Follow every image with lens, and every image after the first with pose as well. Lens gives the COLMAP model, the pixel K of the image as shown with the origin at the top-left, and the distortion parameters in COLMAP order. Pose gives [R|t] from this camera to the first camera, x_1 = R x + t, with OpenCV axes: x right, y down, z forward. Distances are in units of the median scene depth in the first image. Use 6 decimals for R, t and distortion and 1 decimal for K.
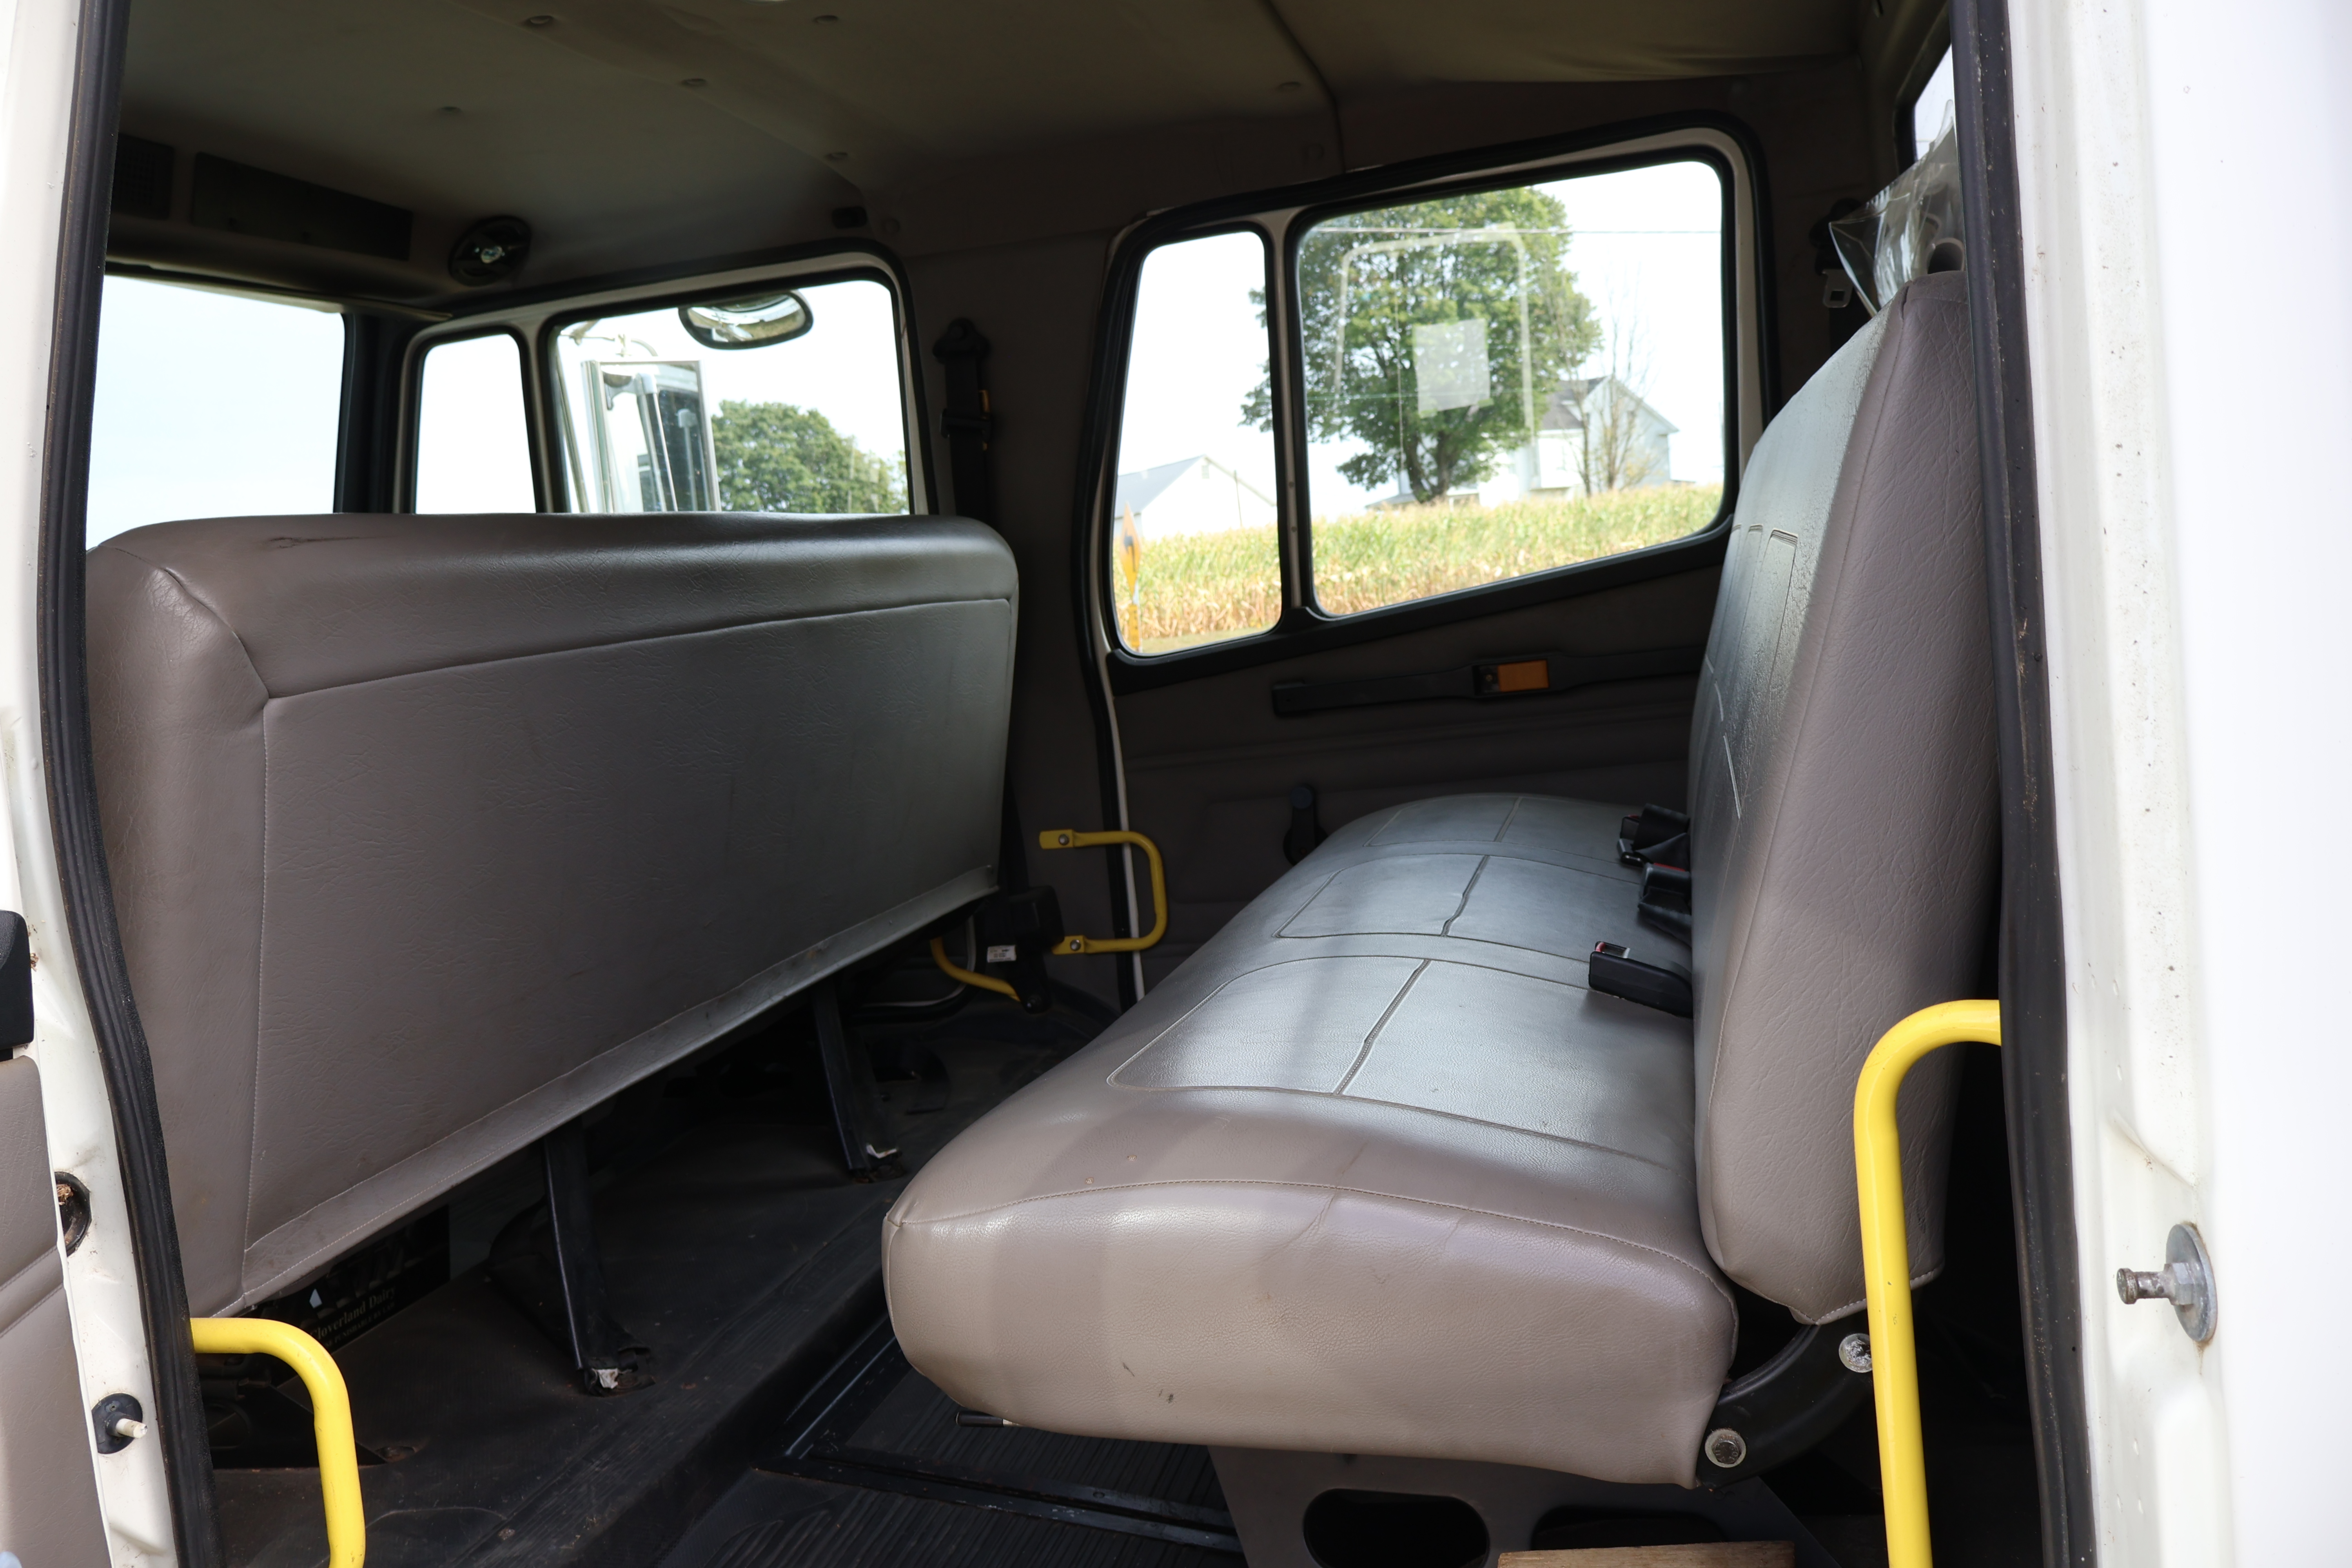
lens RADIAL K [[1956.6, 0, 1176.0], [0, 1956.6, 784.0], [0, 0, 1]] dist [-0.003205, -0.002548]
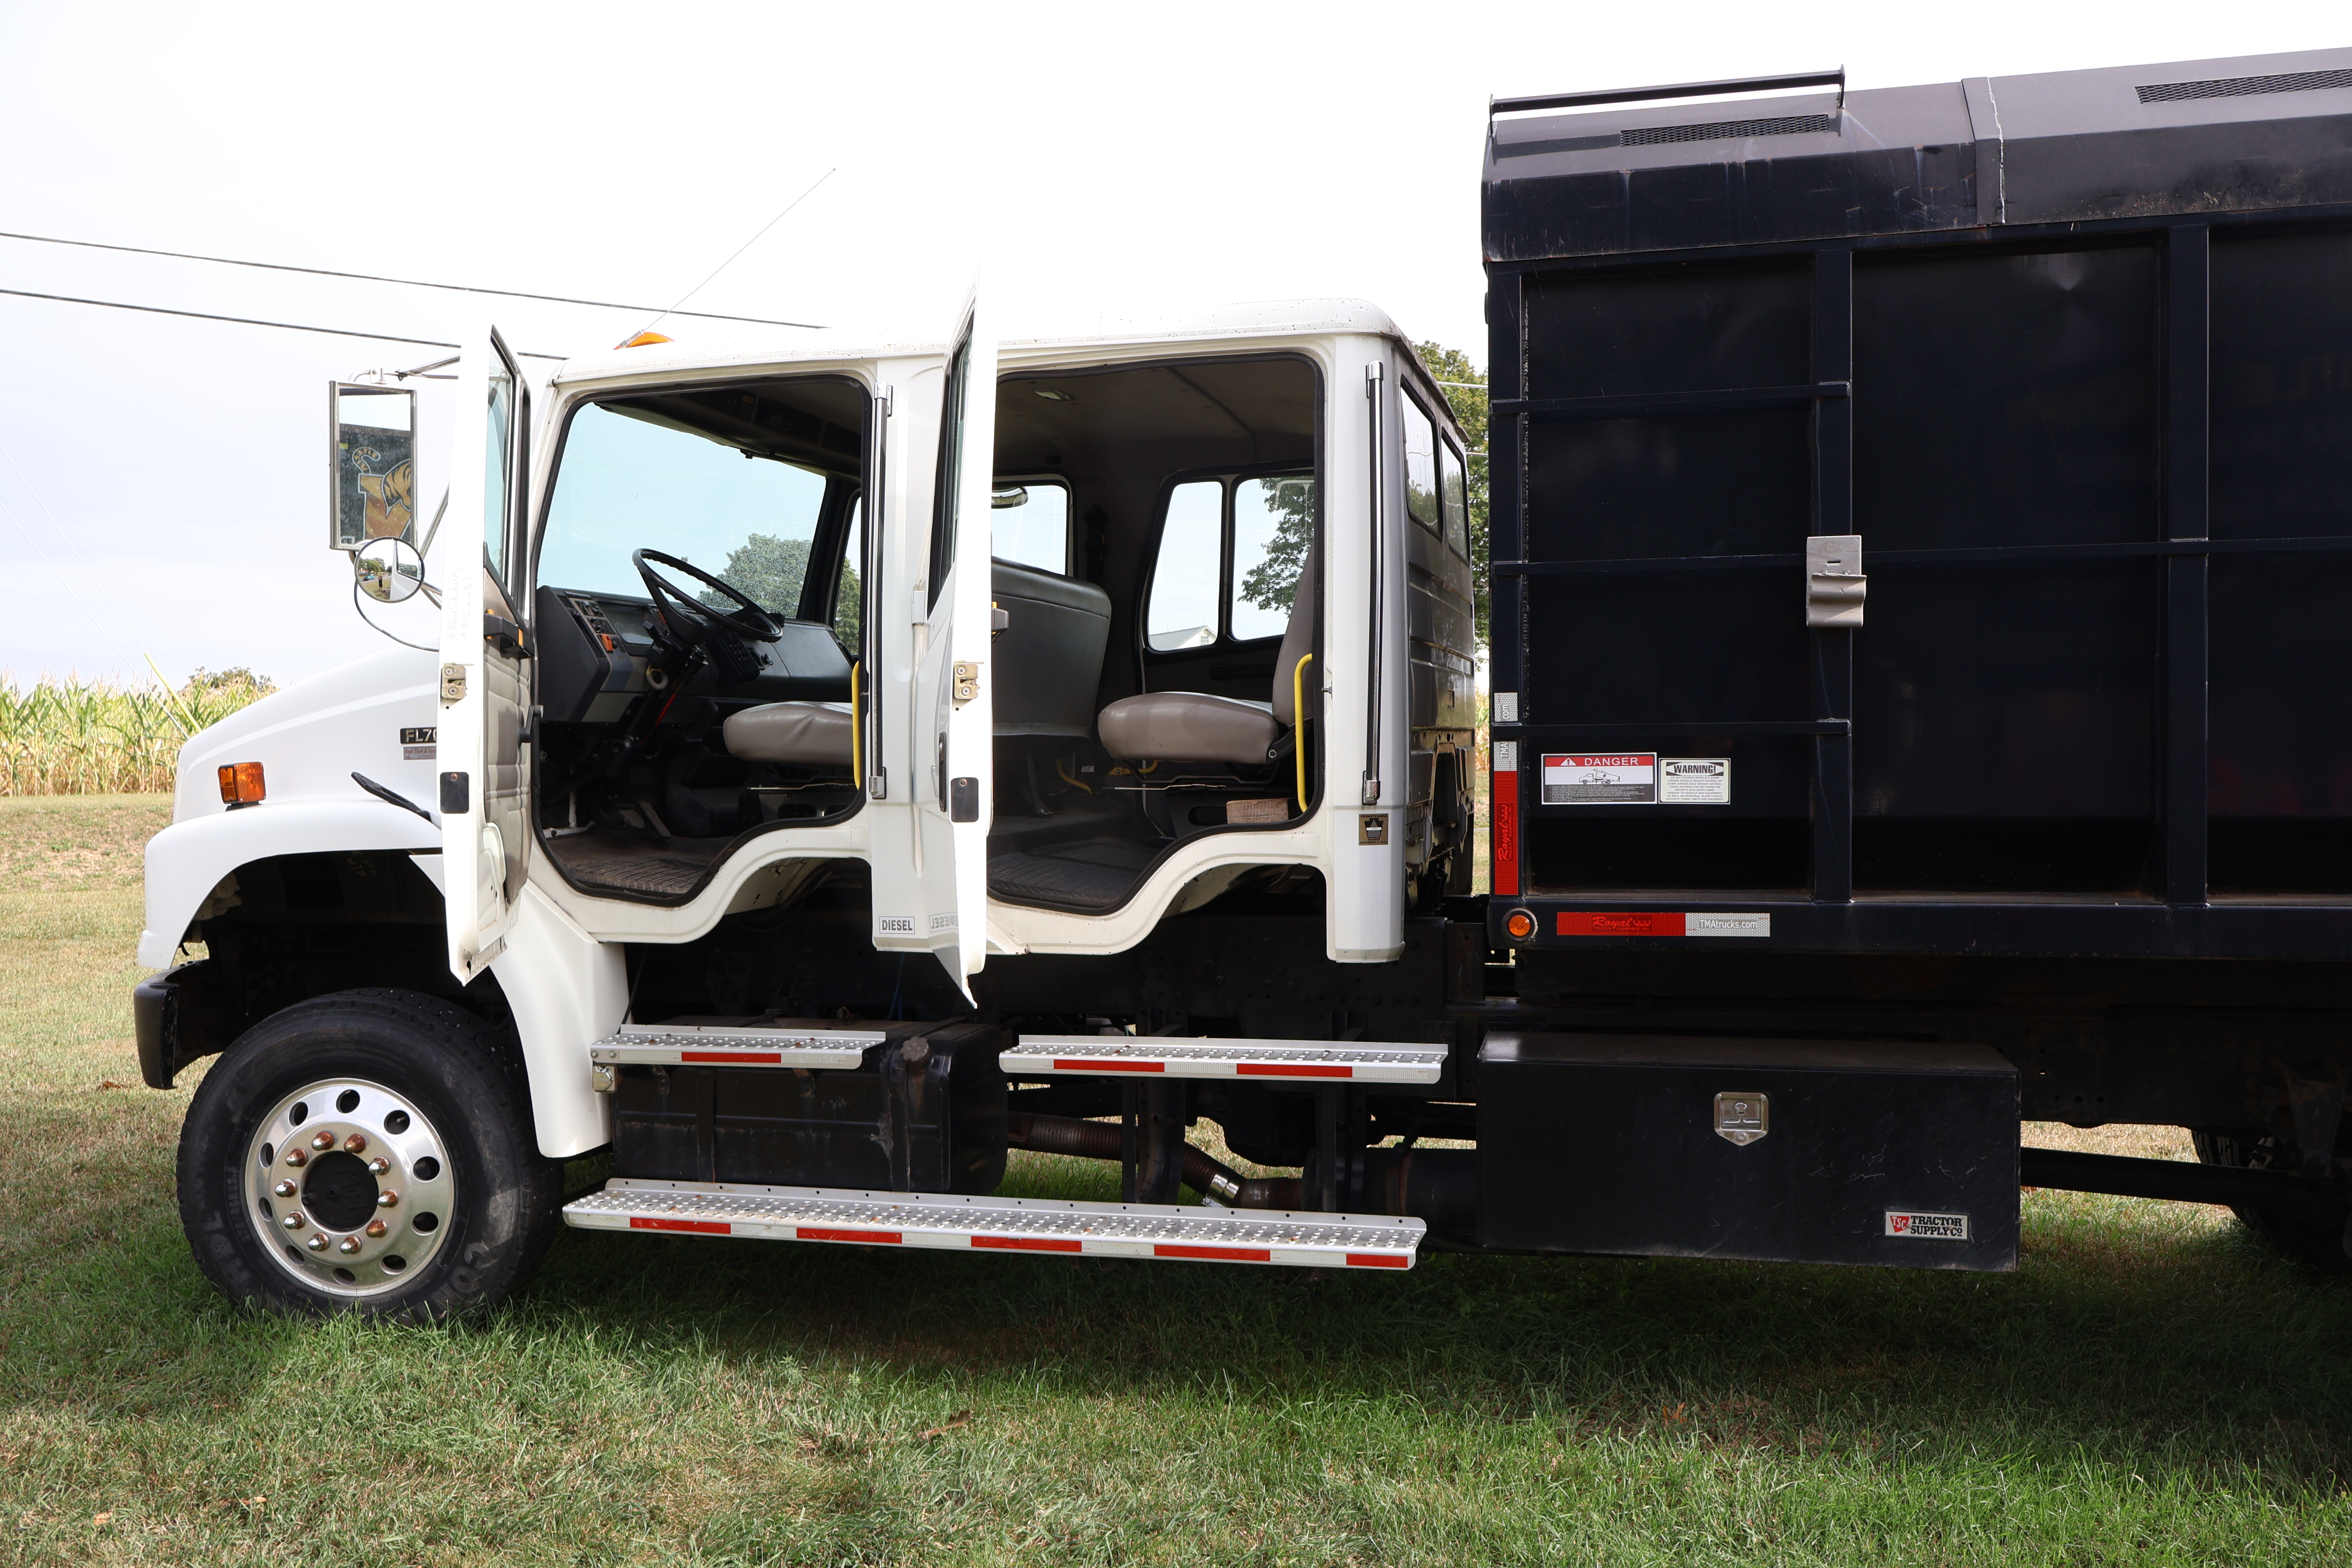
lens RADIAL K [[1956.6, 0, 1176.0], [0, 1956.6, 784.0], [0, 0, 1]] dist [-0.003205, -0.002548]
pose [[0.995711, 0.092318, 0.006106, 0.005049], [-0.091441, 0.992008, -0.086940, 0.304289], [-0.014083, 0.086009, 0.996195, -1.376687]]
